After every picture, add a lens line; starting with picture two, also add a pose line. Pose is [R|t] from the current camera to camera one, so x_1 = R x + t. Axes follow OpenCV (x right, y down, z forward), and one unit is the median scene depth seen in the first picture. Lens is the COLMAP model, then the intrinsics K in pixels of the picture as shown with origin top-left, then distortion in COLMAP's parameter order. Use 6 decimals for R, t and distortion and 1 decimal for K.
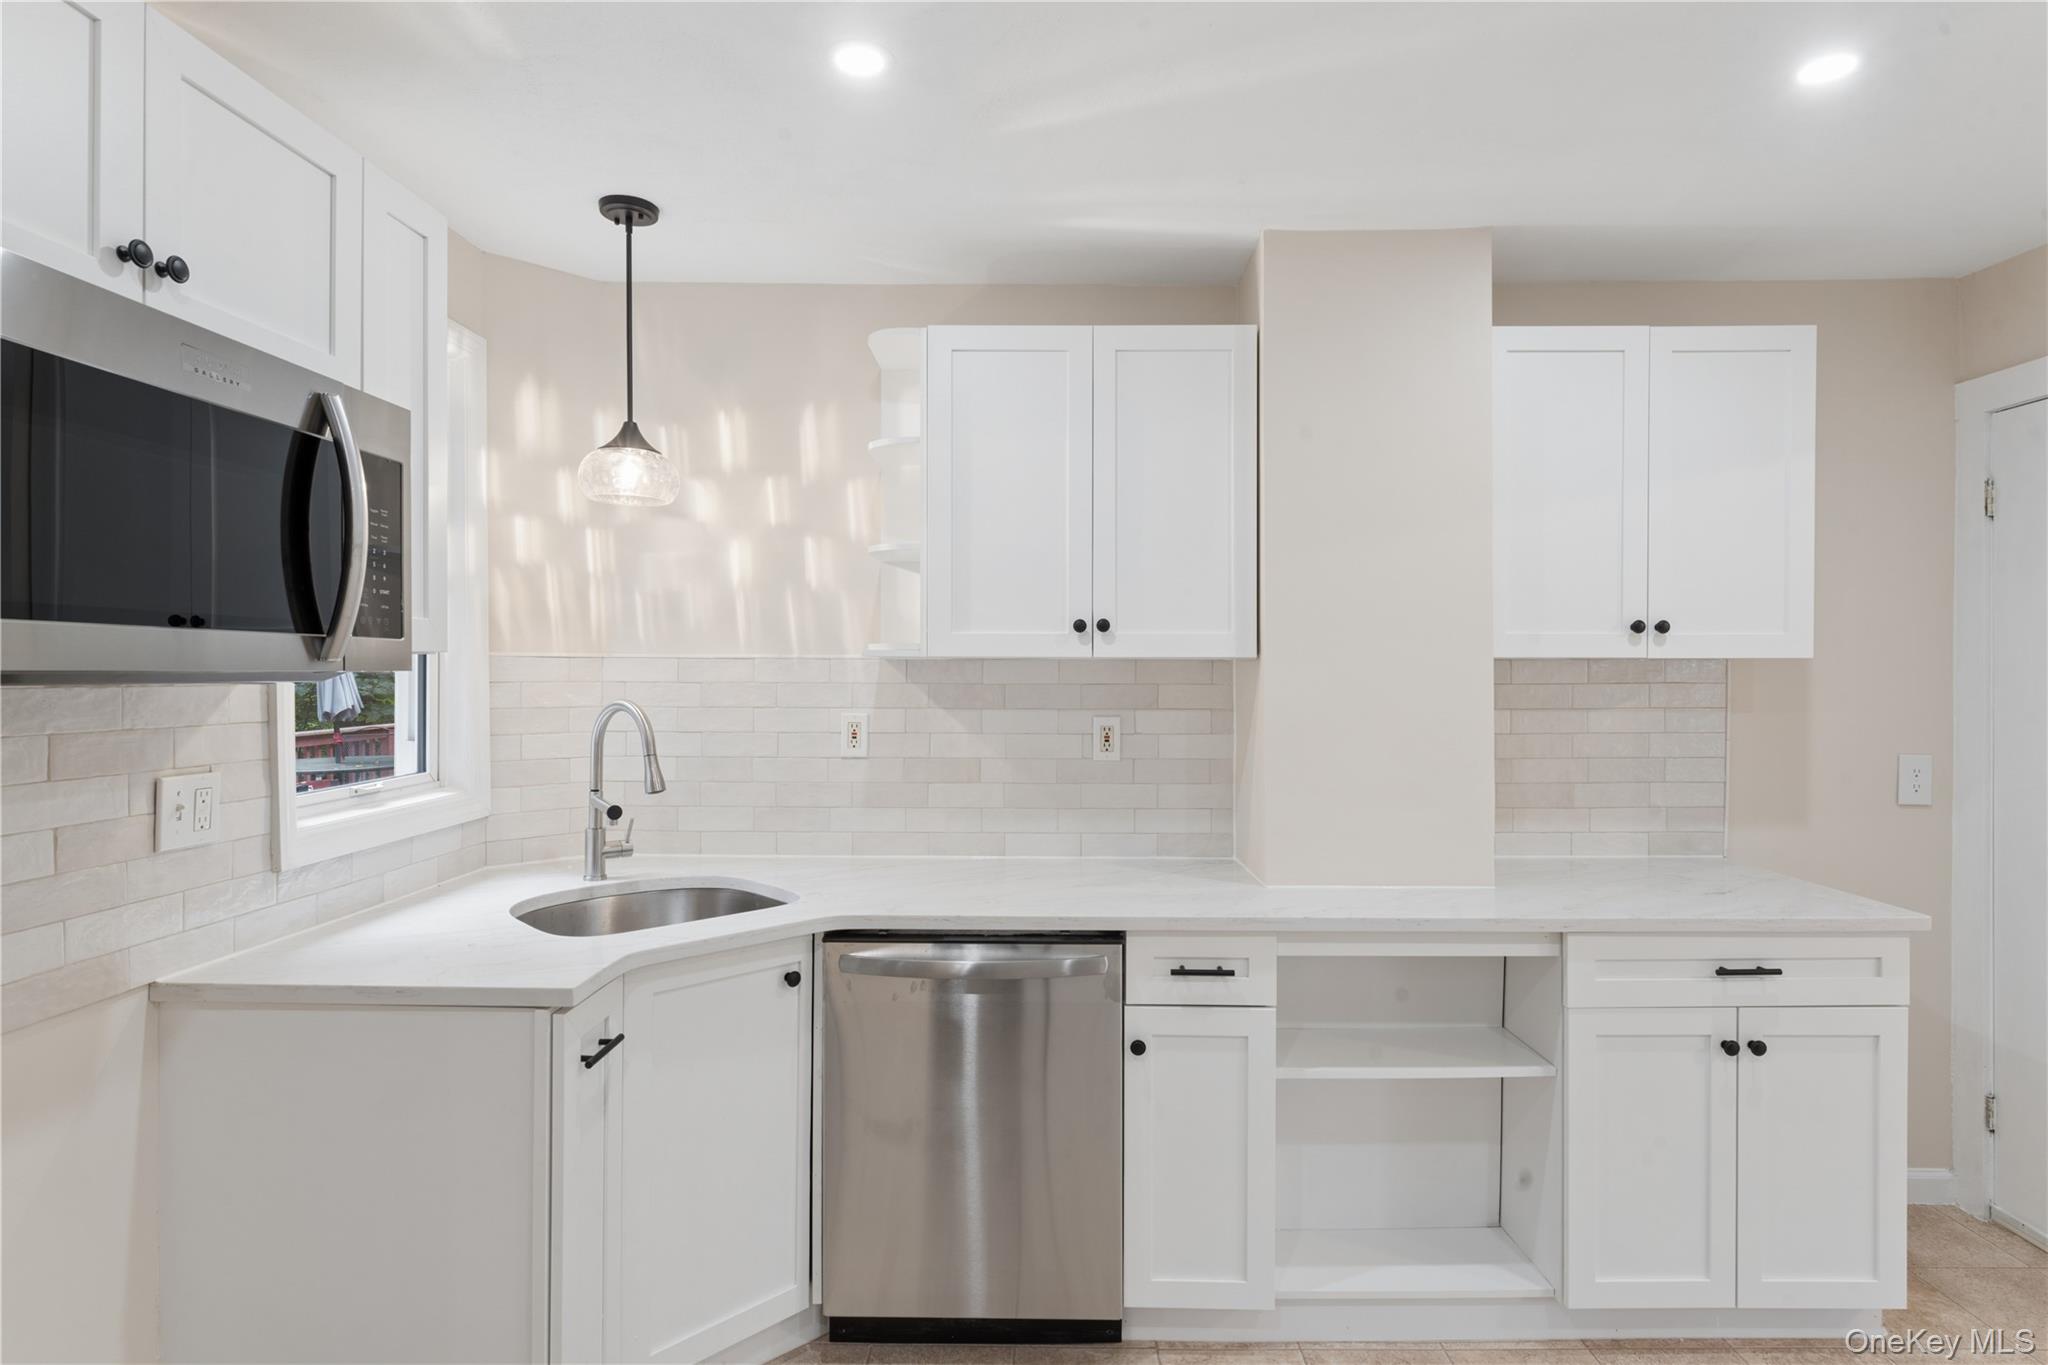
lens RADIAL K [[1049.2, 0, 1027.4], [0, 1049.2, 671.4], [0, 0, 1]] dist [-0.002638, 0.000681]
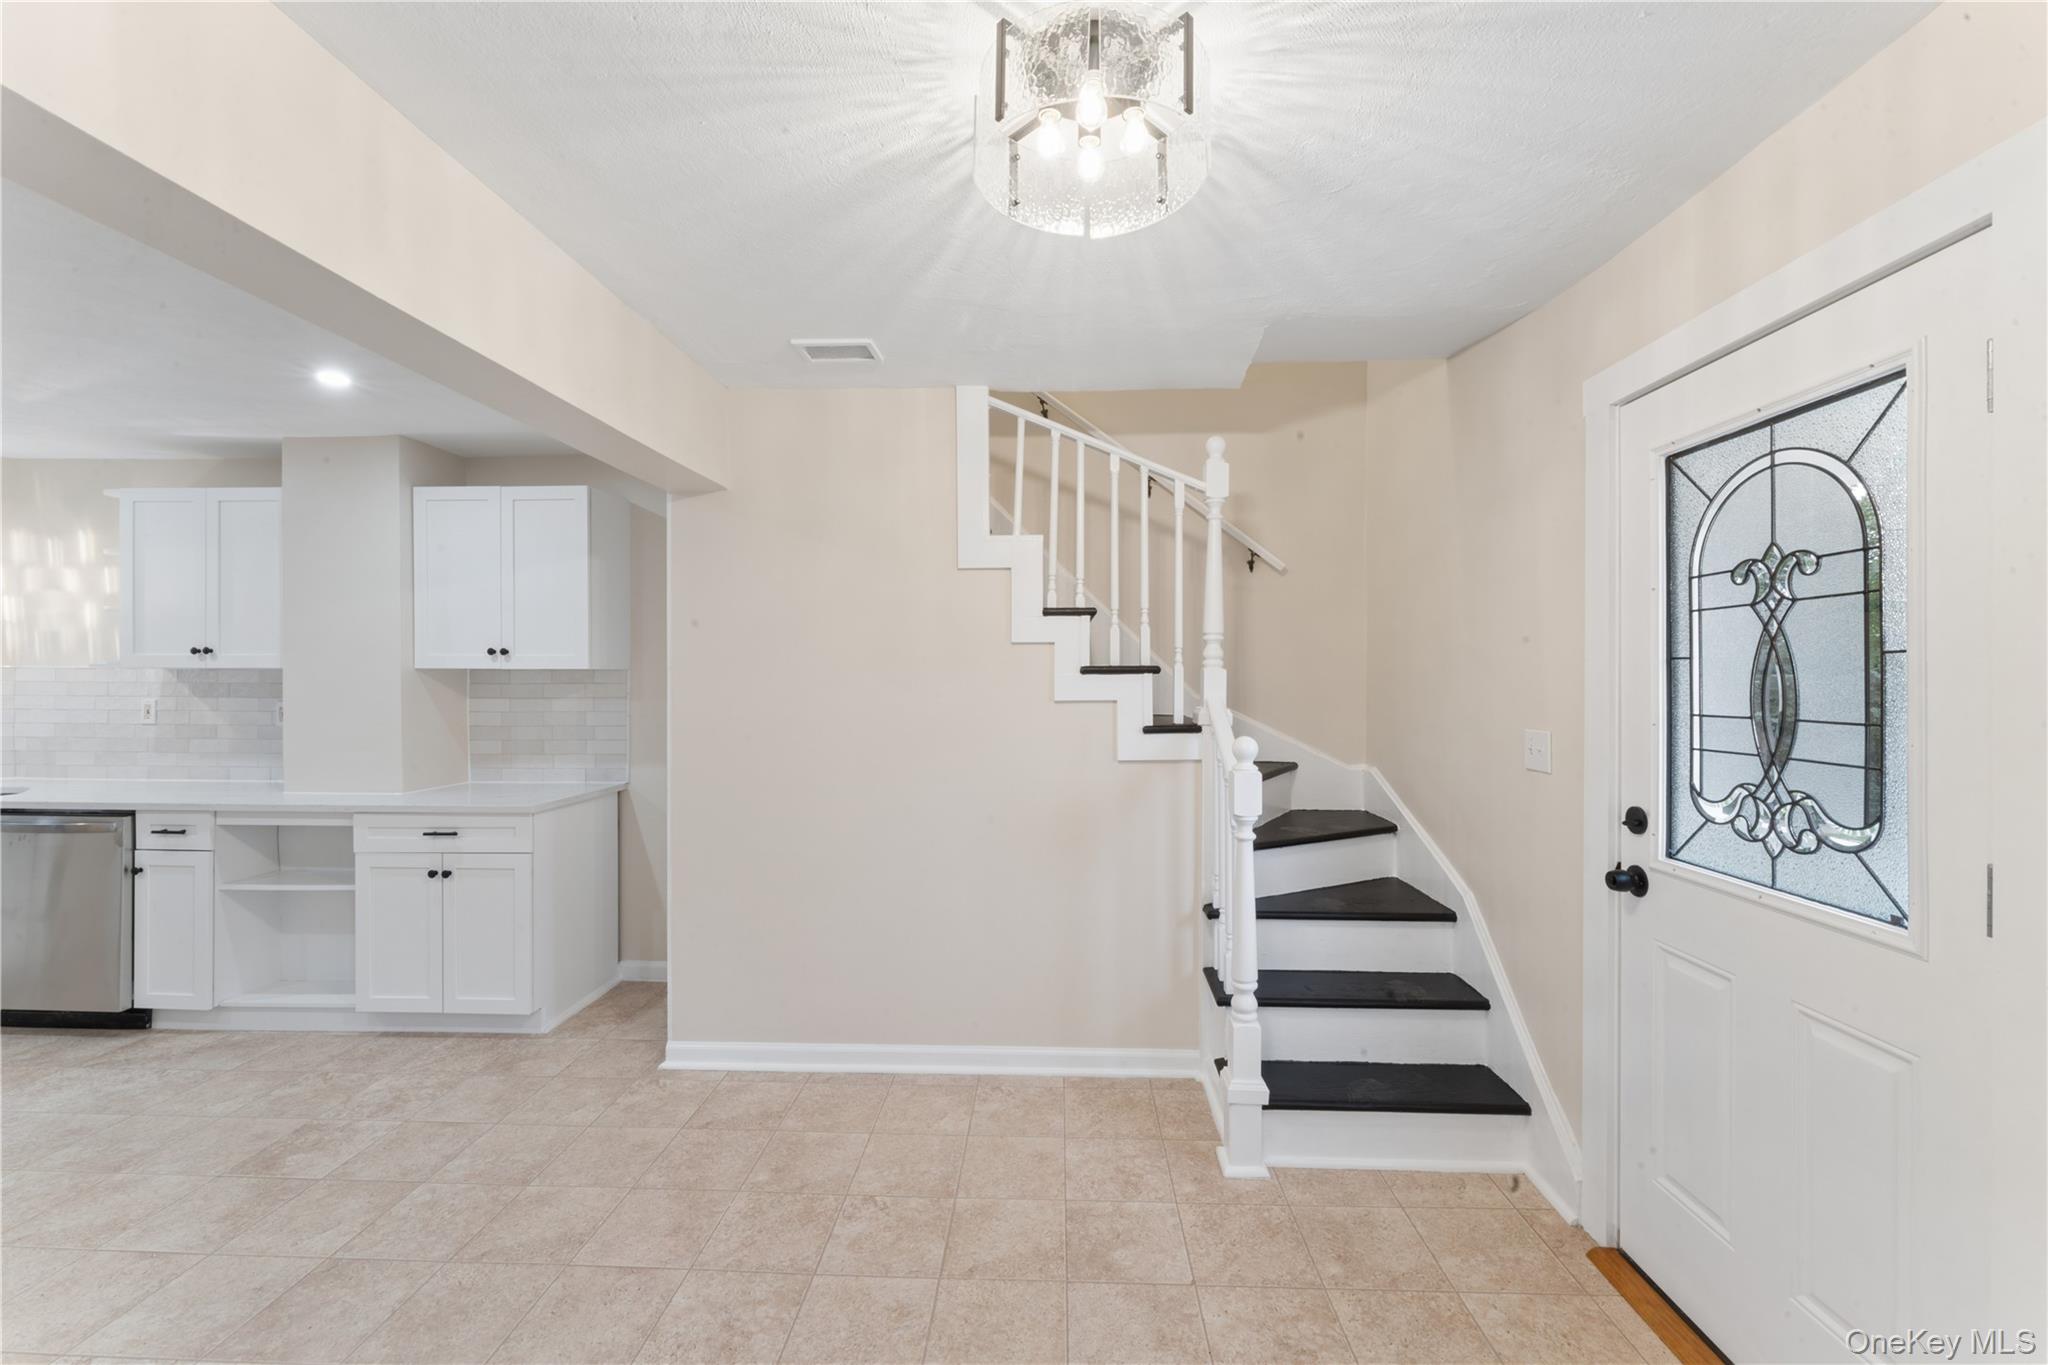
lens RADIAL K [[831.1, 0, 1028.2], [0, 831.1, 673.9], [0, 0, 1]] dist [-0.001782, -0.000269]
pose [[0.999565, 0.002034, -0.029407, 1.550795], [-0.002288, 0.999960, -0.008617, 0.006174], [0.029388, 0.008680, 0.999530, -0.410683]]
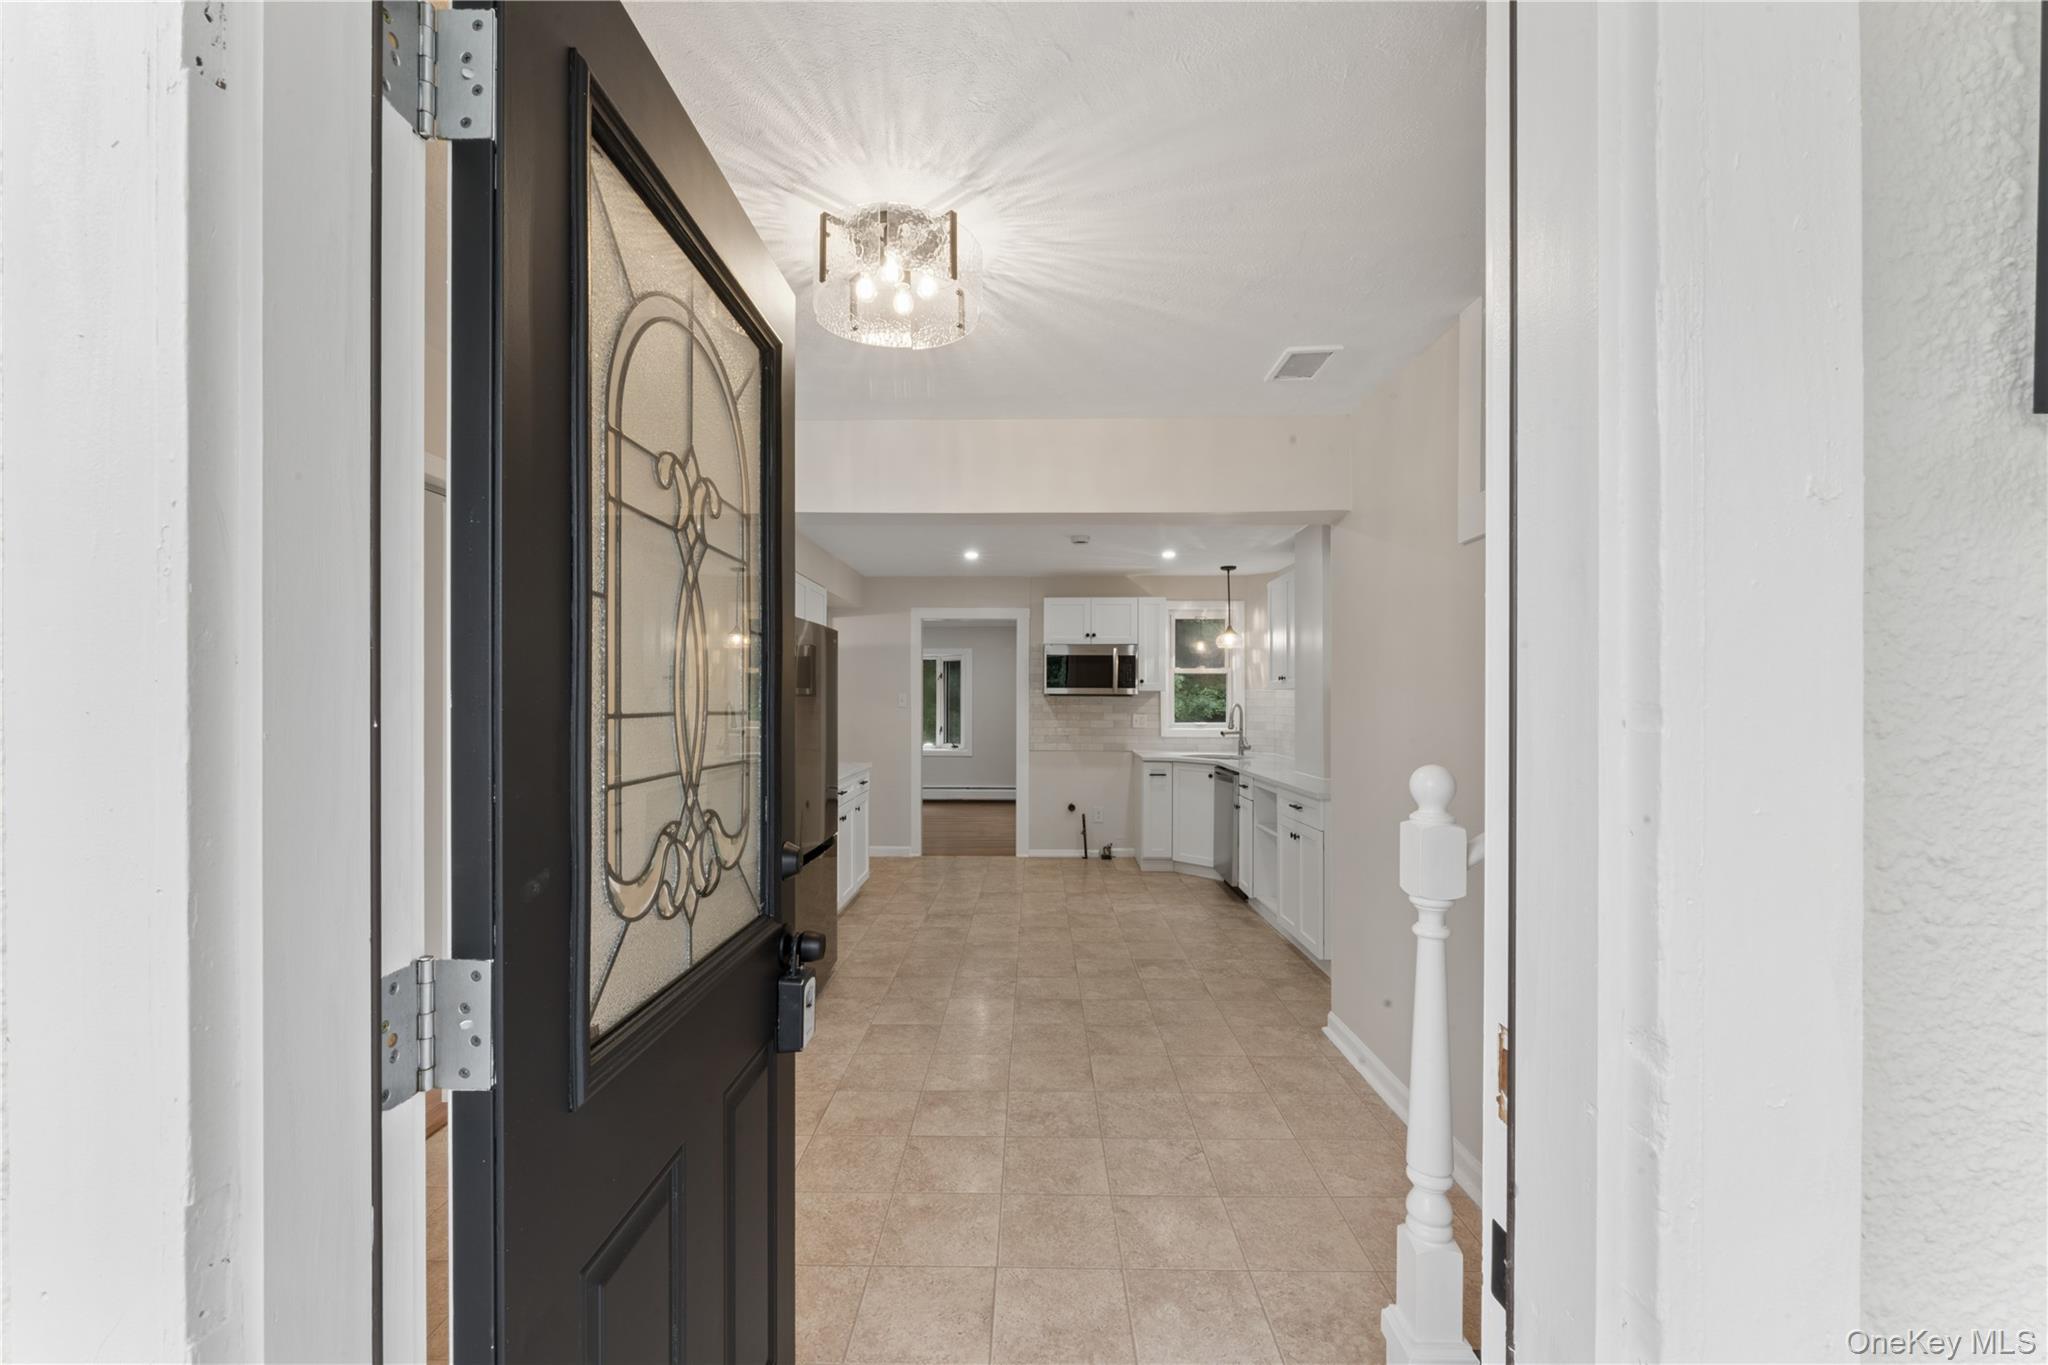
lens RADIAL K [[831.1, 0, 1013.6], [0, 831.1, 705.5], [0, 0, 1]] dist [-0.001782, -0.000269]
pose [[-0.022784, 0.004284, -0.999731, 2.387749], [-0.006017, 0.999972, 0.004422, 0.026122], [0.999722, 0.006116, -0.022758, 0.306473]]
